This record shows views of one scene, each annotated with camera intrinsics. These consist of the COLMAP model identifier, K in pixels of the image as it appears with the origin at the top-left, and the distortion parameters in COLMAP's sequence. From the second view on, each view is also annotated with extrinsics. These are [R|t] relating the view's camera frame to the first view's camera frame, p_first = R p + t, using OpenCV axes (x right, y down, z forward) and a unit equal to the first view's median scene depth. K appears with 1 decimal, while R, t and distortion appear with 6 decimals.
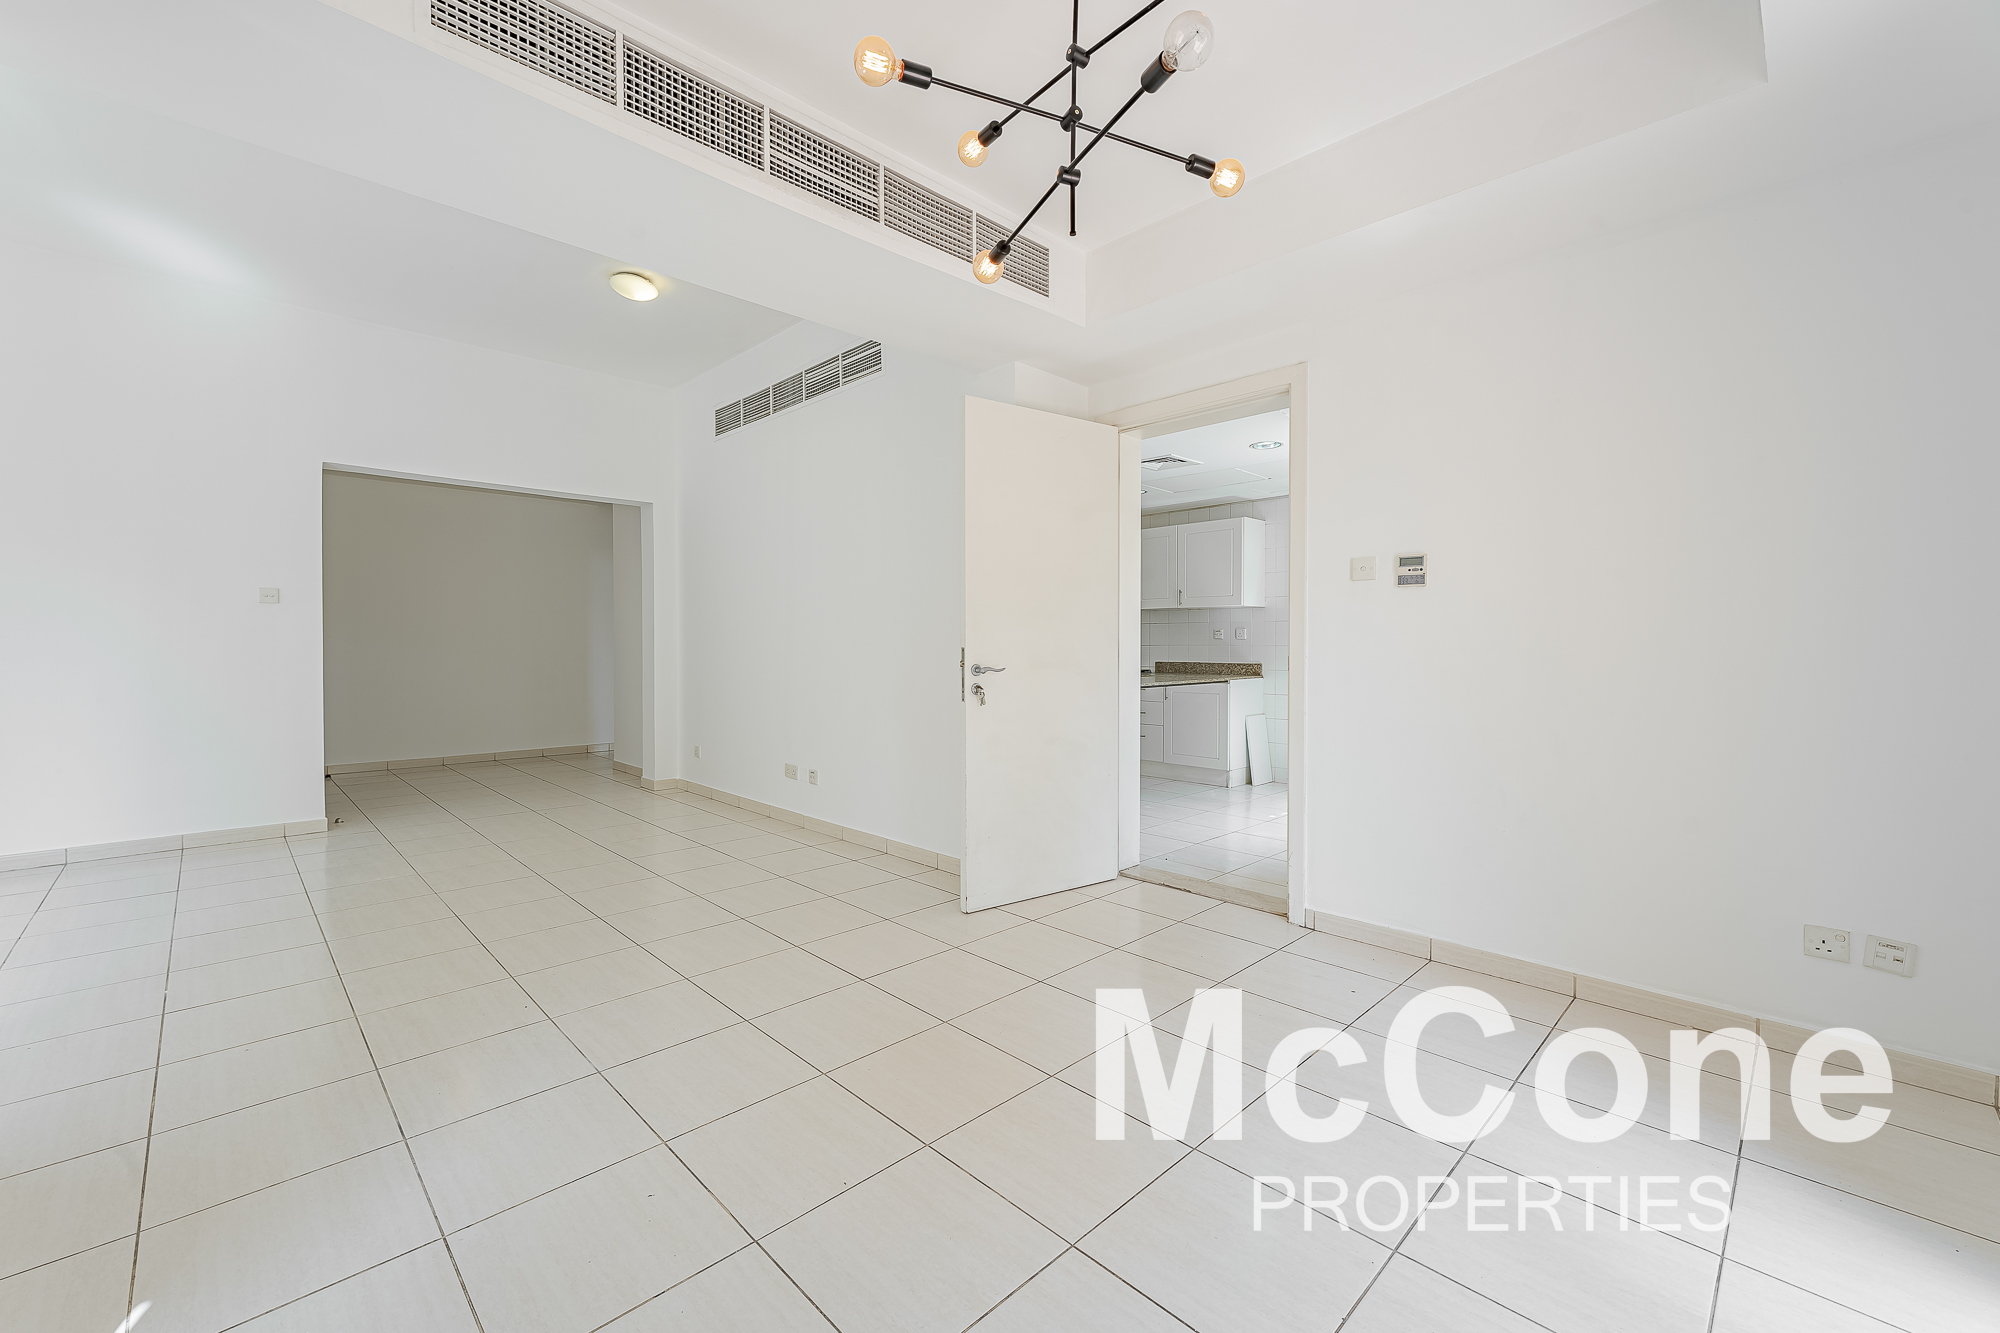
lens RADIAL K [[813.2, 0, 988.9], [0, 813.2, 647.0], [0, 0, 1]] dist [0.000554, 0.000001]
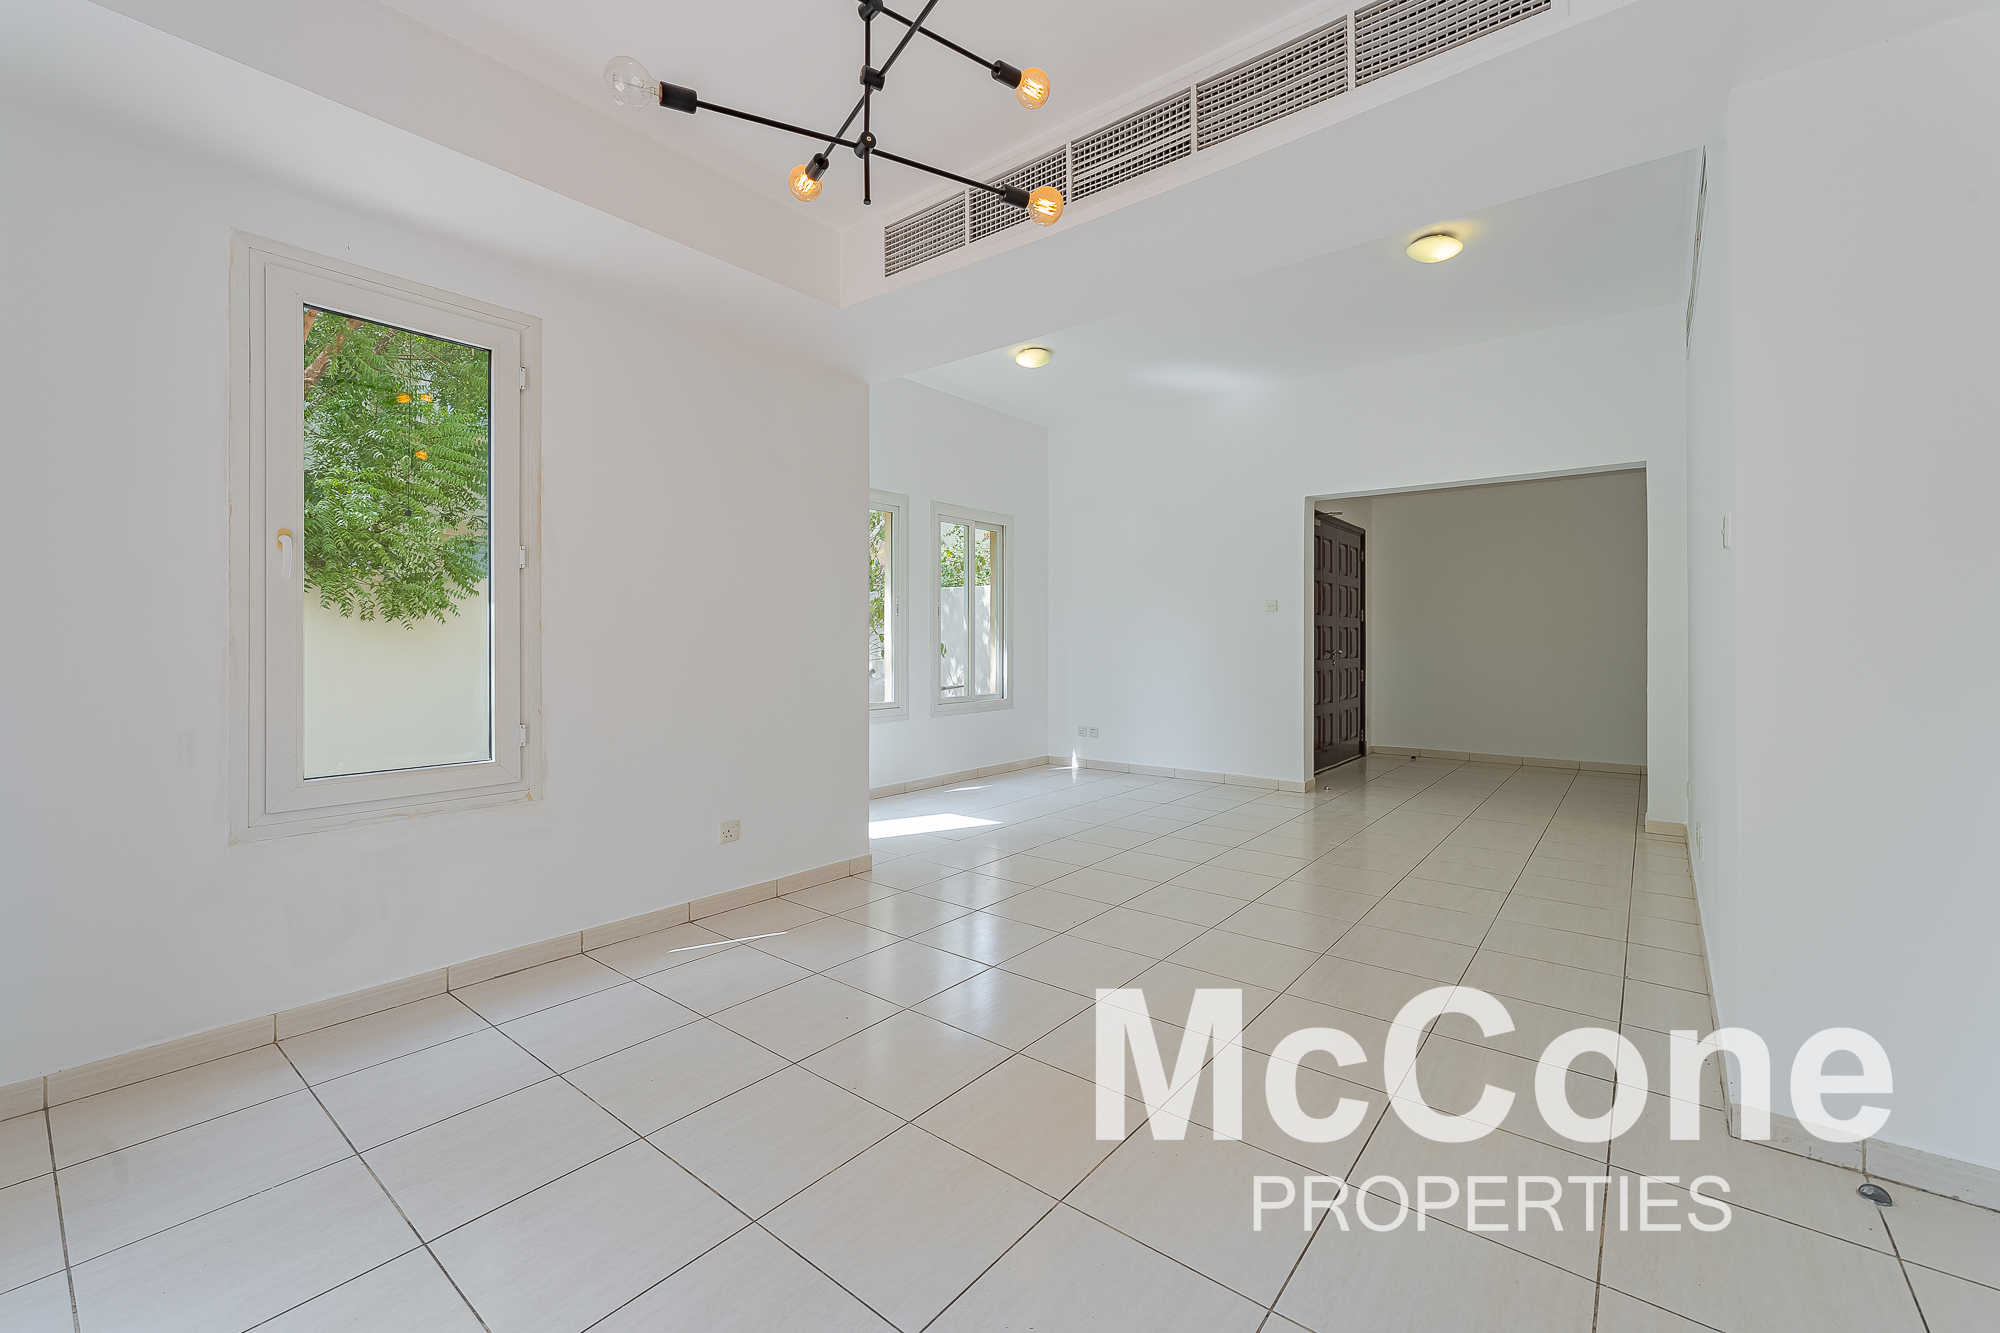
lens RADIAL K [[813.2, 0, 988.9], [0, 813.2, 647.0], [0, 0, 1]] dist [0.000554, 0.000001]
pose [[0.121431, 0.006762, -0.992577, 1.204718], [-0.002292, 0.999976, 0.006532, -0.014349], [0.992597, 0.001481, 0.121444, 1.192315]]
